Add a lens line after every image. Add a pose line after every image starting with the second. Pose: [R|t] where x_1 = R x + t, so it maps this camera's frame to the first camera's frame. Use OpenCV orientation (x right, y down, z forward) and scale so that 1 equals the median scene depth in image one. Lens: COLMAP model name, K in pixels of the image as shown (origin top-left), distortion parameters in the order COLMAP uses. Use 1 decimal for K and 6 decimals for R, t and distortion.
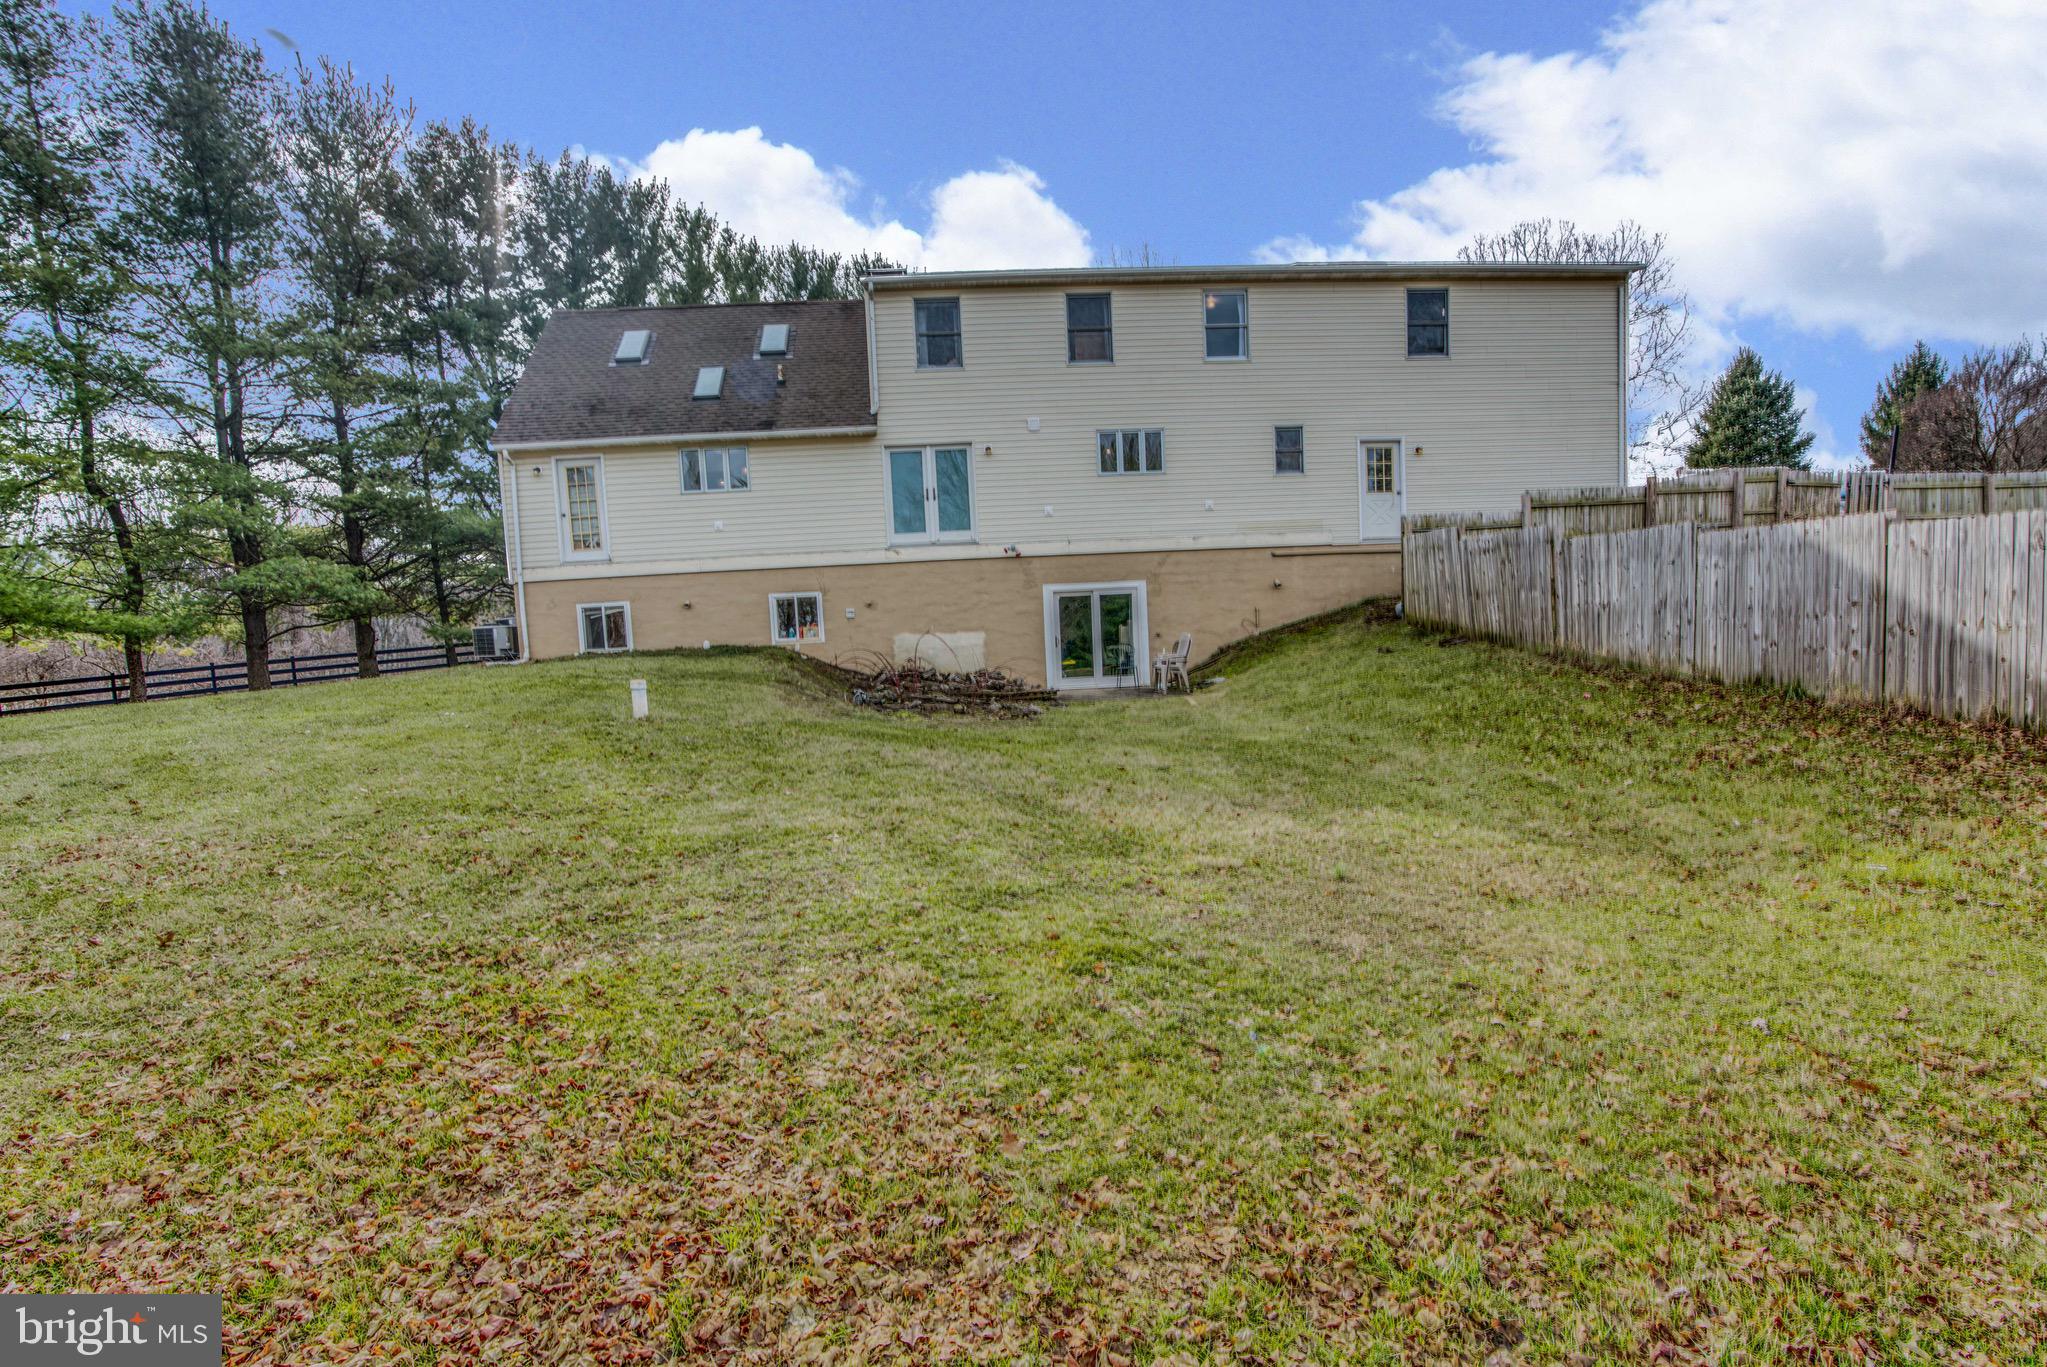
lens RADIAL K [[939.6, 0, 1030.1], [0, 939.6, 691.5], [0, 0, 1]] dist [-0.069524, 0.025640]
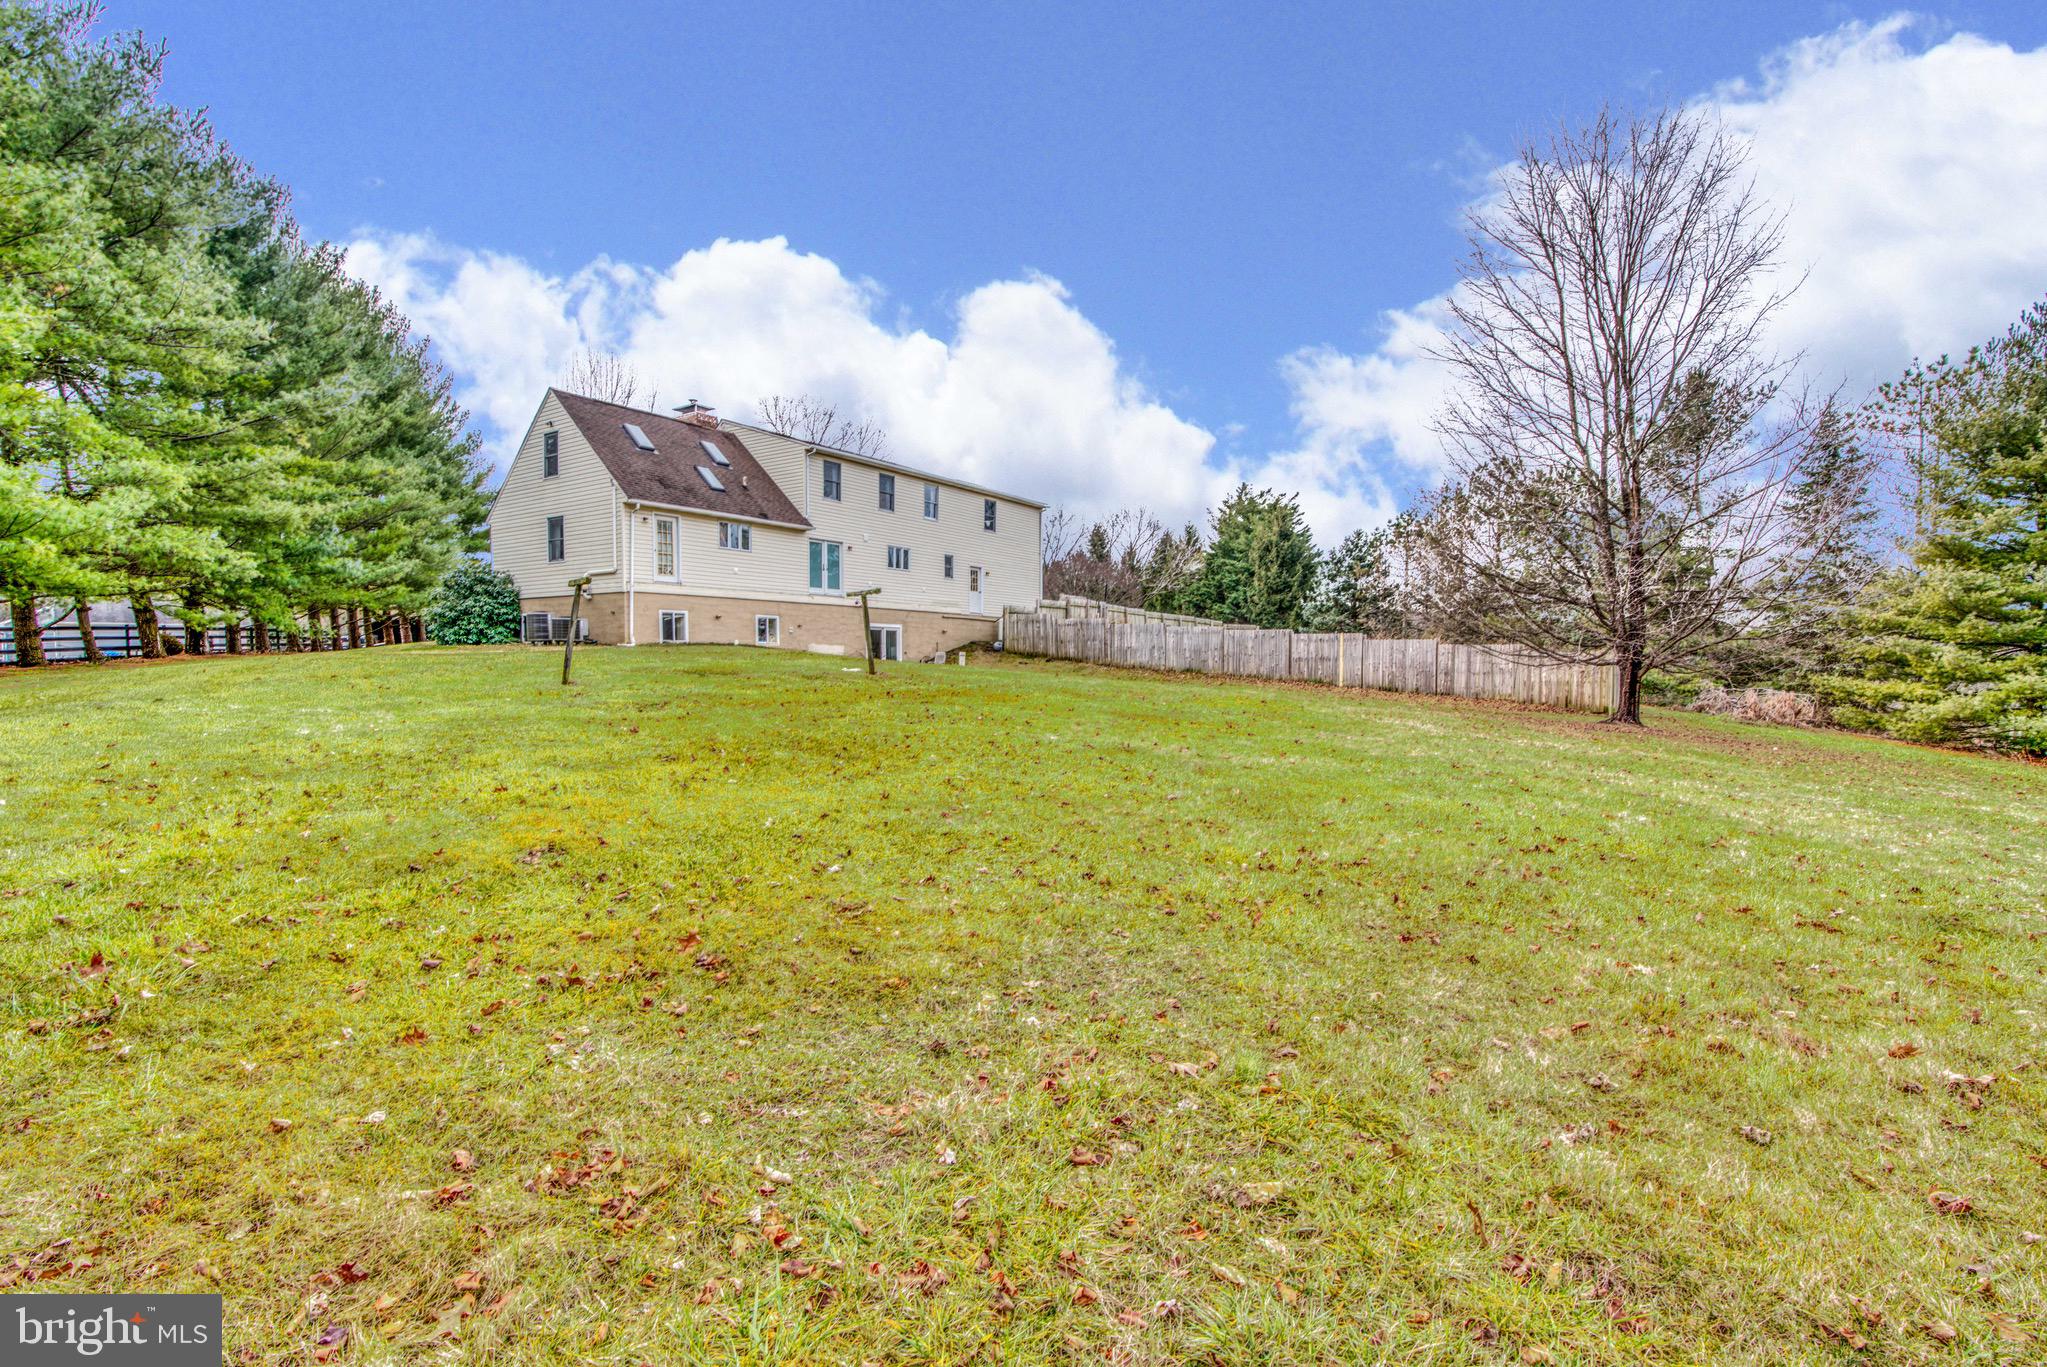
lens RADIAL K [[939.6, 0, 1028.1], [0, 939.6, 667.1], [0, 0, 1]] dist [-0.069524, 0.025640]
pose [[0.602375, 0.044577, 0.796967, -1.296224], [0.022280, 0.997111, -0.072611, 0.120347], [-0.797902, 0.061495, 0.599642, -0.382480]]
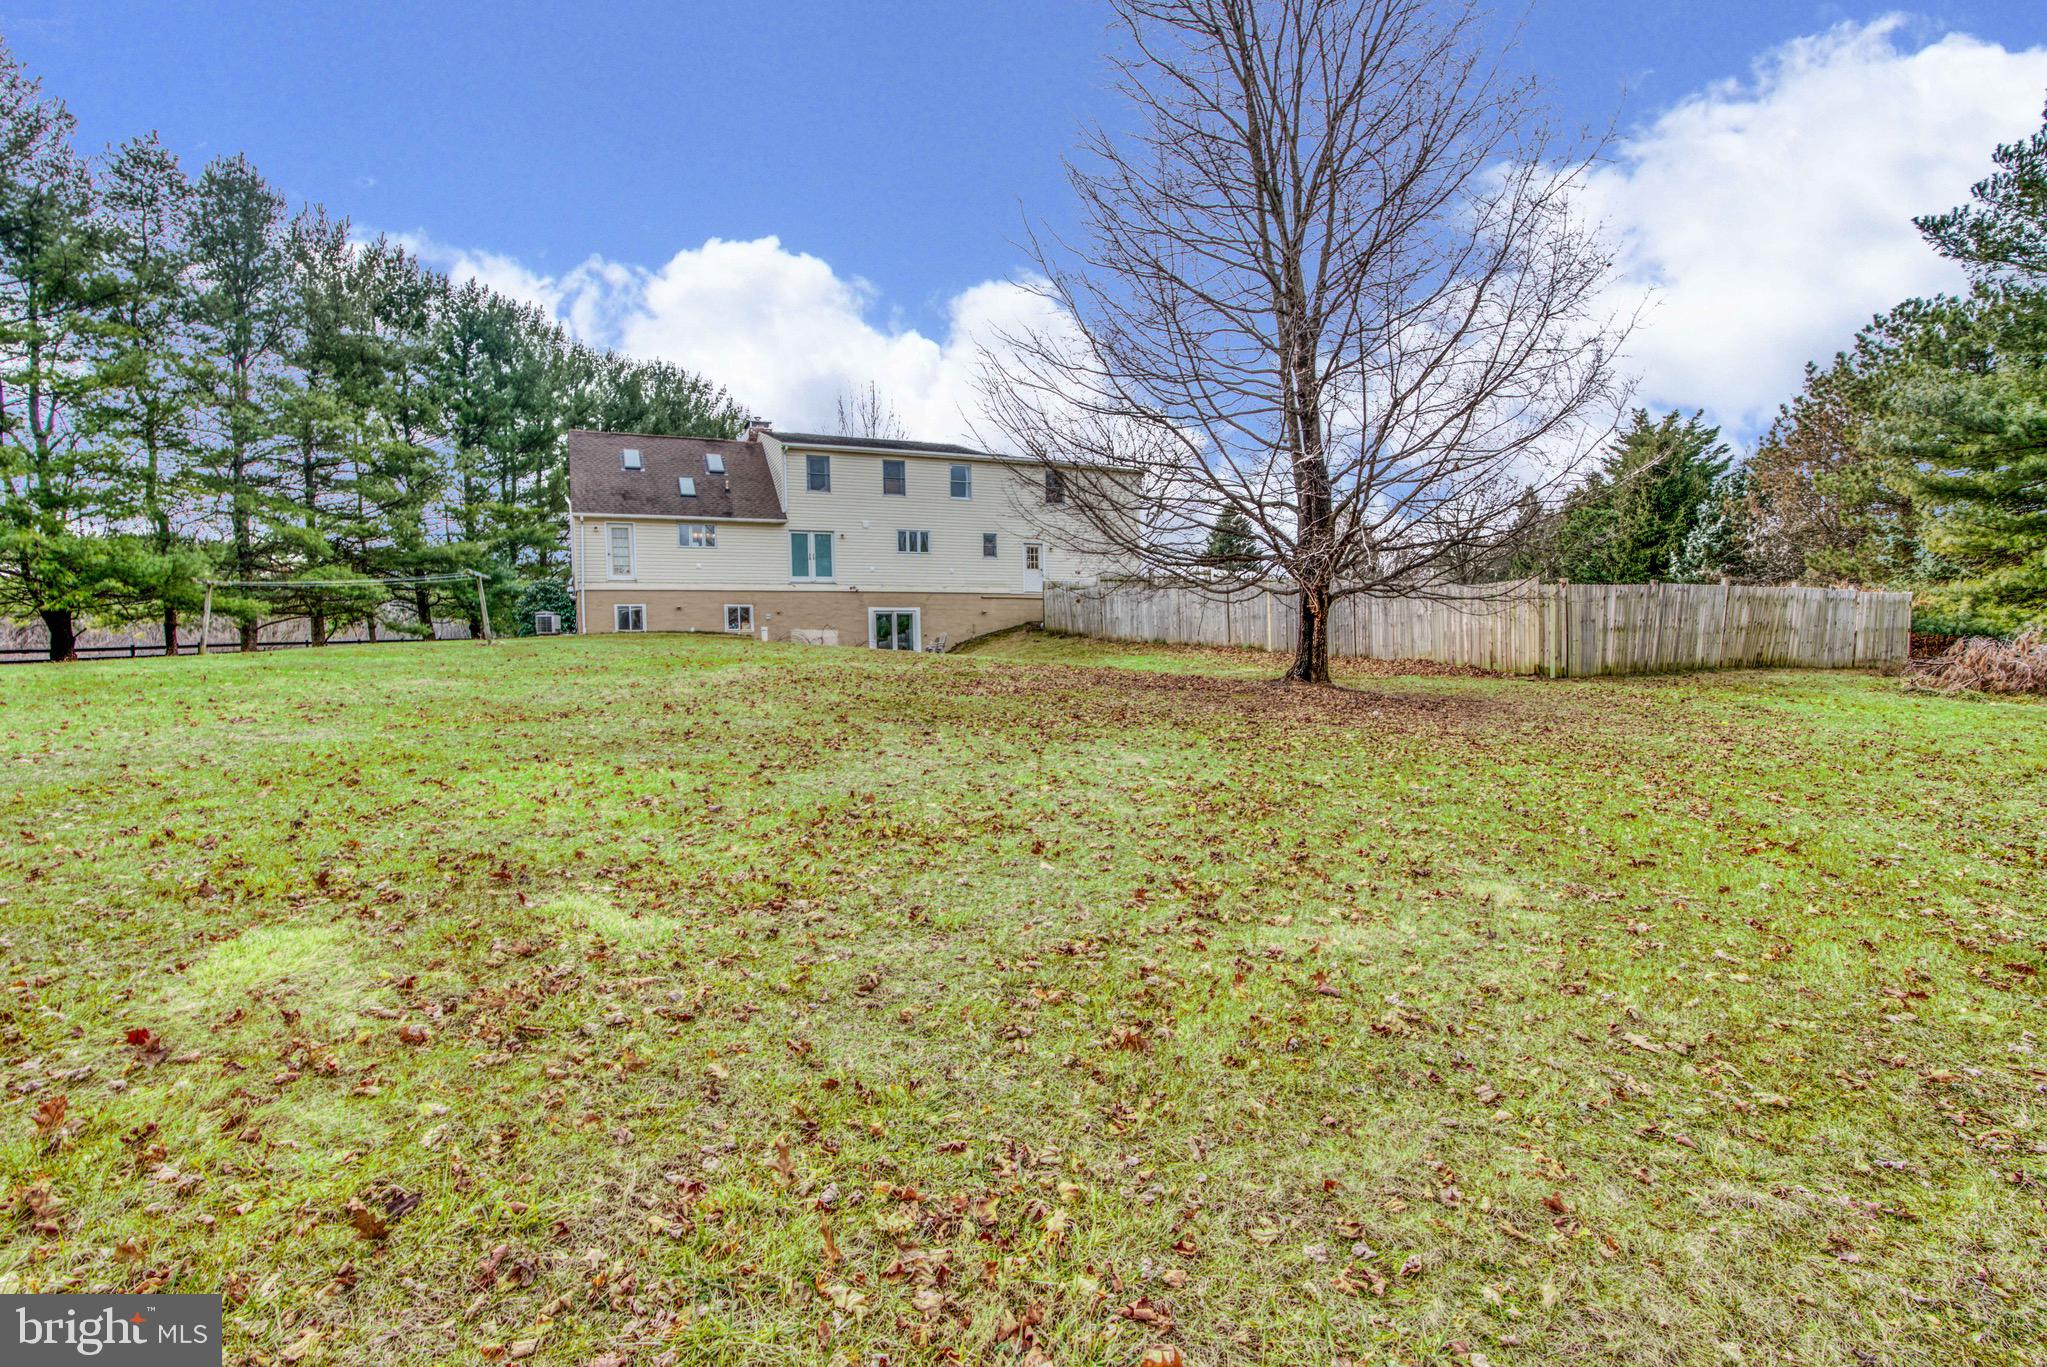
lens RADIAL K [[939.6, 0, 1019.9], [0, 939.6, 680.0], [0, 0, 1]] dist [-0.069524, 0.025640]
pose [[0.932812, 0.020426, 0.359785, -0.388496], [0.003421, 0.997845, -0.065521, 0.164375], [-0.360348, 0.062350, 0.930732, -0.899392]]
